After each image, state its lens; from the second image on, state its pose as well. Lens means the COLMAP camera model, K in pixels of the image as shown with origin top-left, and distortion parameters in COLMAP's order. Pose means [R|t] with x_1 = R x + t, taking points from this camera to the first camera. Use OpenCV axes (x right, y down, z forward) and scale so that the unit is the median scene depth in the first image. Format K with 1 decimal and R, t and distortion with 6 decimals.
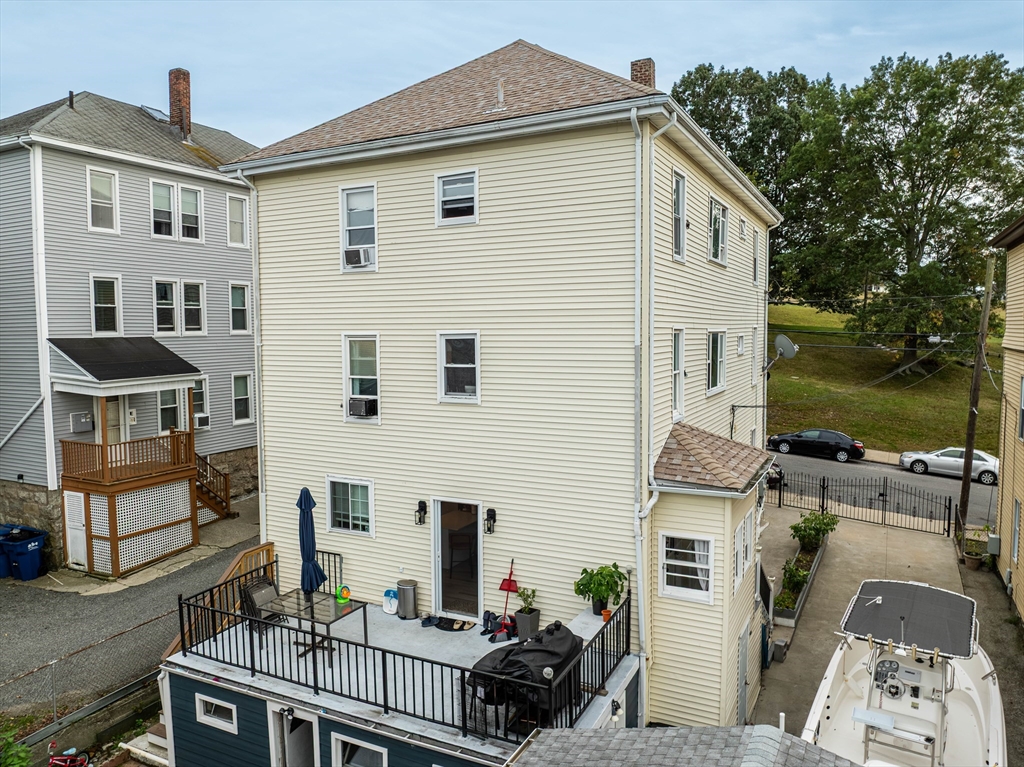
lens RADIAL K [[739.6, 0, 509.6], [0, 739.6, 382.9], [0, 0, 1]] dist [-0.045503, 0.014605]
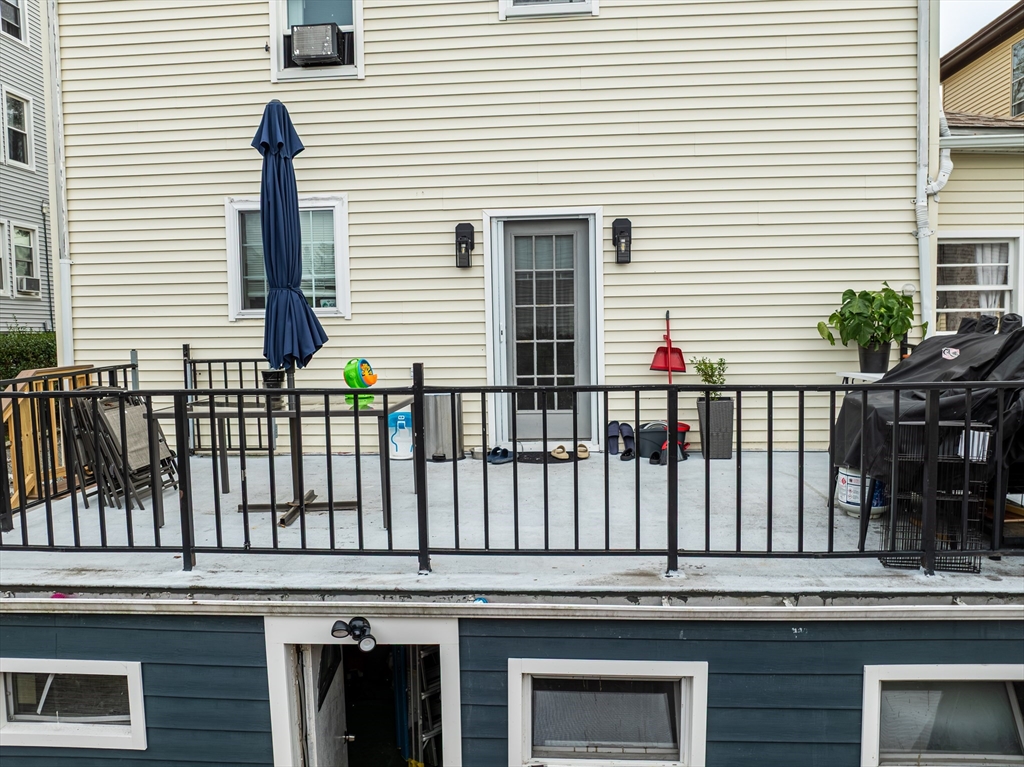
lens RADIAL K [[739.6, 0, 511.2], [0, 739.6, 385.9], [0, 0, 1]] dist [-0.045503, 0.014605]
pose [[0.923878, -0.037922, 0.380804, -0.306392], [0.038333, 0.999244, 0.006507, 0.288941], [-0.380763, 0.008585, 0.924633, 0.564983]]
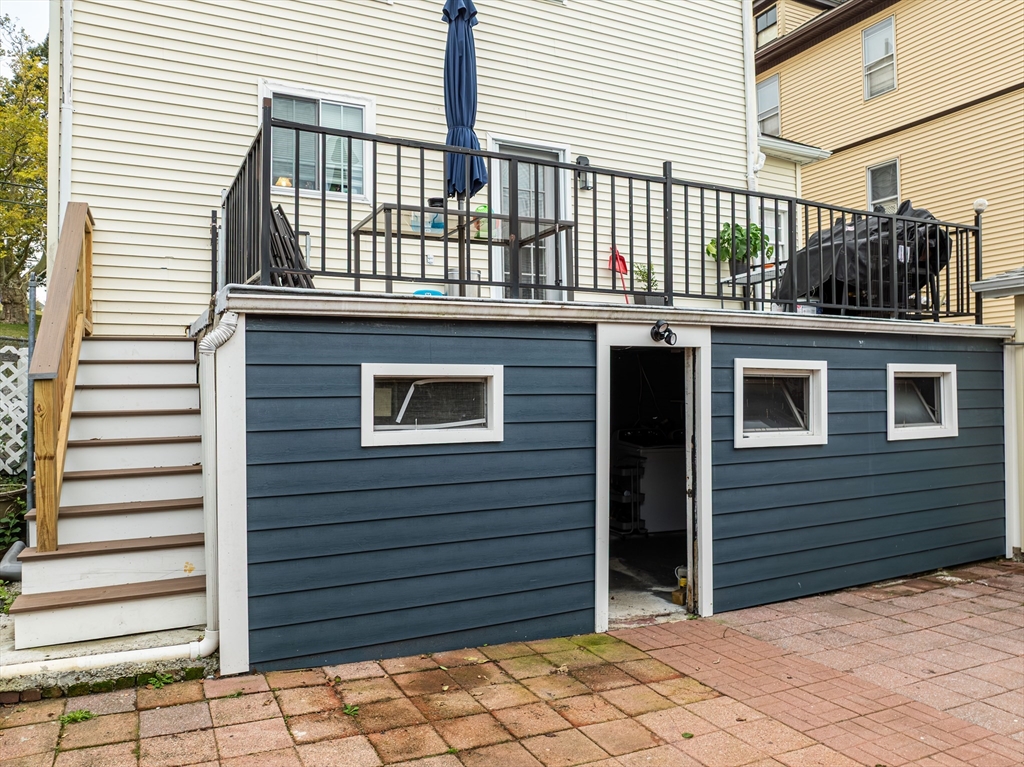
lens RADIAL K [[739.6, 0, 508.3], [0, 739.6, 390.5], [0, 0, 1]] dist [-0.045503, 0.014605]
pose [[0.605896, 0.004090, 0.795534, -0.625602], [0.066239, 0.996255, -0.055571, 0.431141], [-0.792782, 0.086365, 0.603356, 0.677684]]
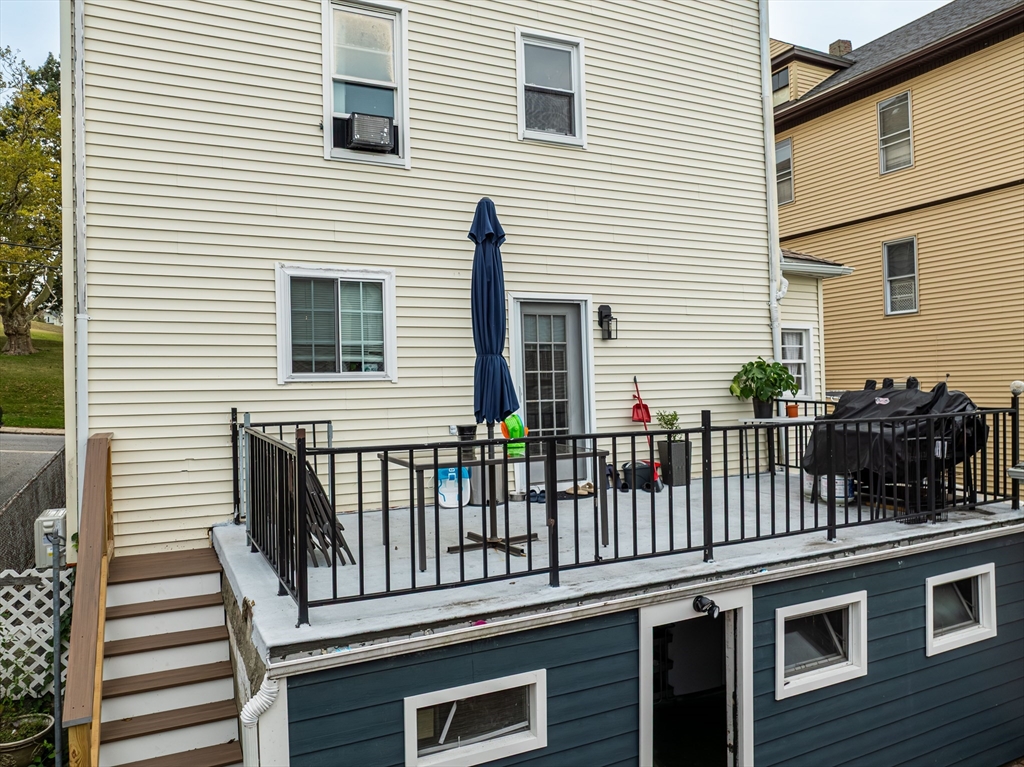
lens RADIAL K [[739.6, 0, 508.5], [0, 739.6, 388.9], [0, 0, 1]] dist [-0.045503, 0.014605]
pose [[0.608652, -0.007295, 0.793404, -0.627337], [0.078270, 0.995633, -0.050889, 0.280841], [-0.789567, 0.093073, 0.606565, 0.685925]]
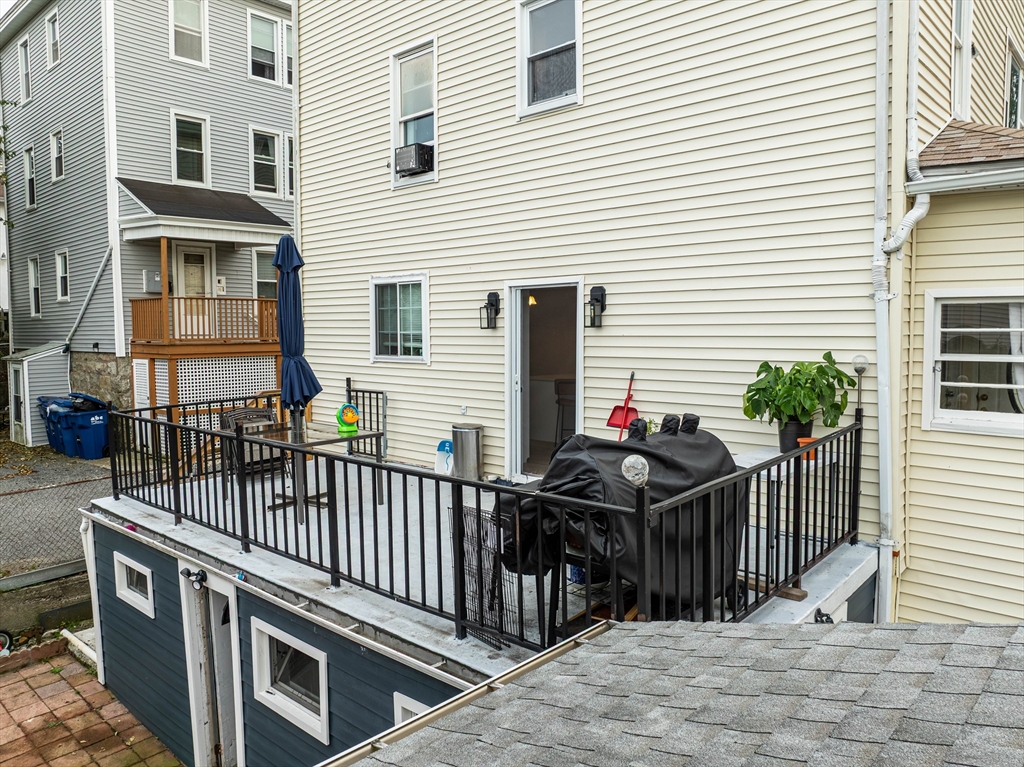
lens RADIAL K [[739.6, 0, 512.0], [0, 739.6, 384.1], [0, 0, 1]] dist [-0.045503, 0.014605]
pose [[0.964577, 0.020743, -0.262984, 0.064069], [-0.019954, 0.999785, 0.005671, 0.250435], [0.263045, -0.000222, 0.964784, 0.443378]]
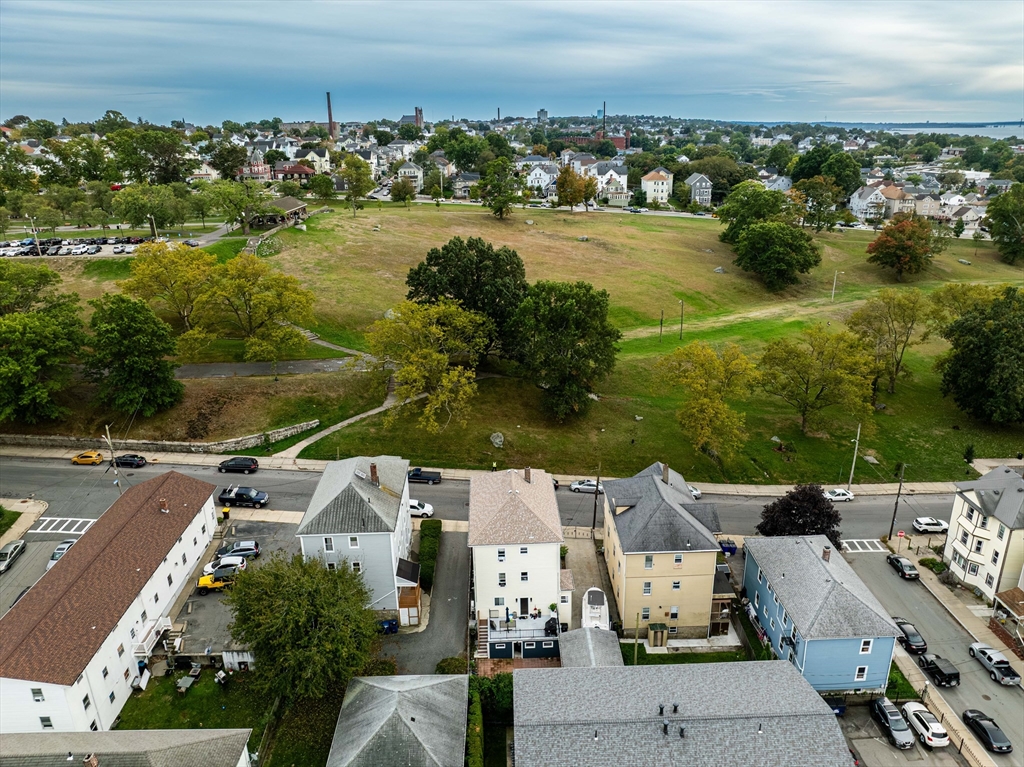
lens RADIAL K [[739.6, 0, 513.1], [0, 739.6, 382.0], [0, 0, 1]] dist [-0.045503, 0.014605]
pose [[0.873586, -0.171696, 0.455377, -2.478870], [0.042866, 0.959209, 0.279429, -3.056828], [-0.484778, -0.224585, 0.845311, -3.390924]]
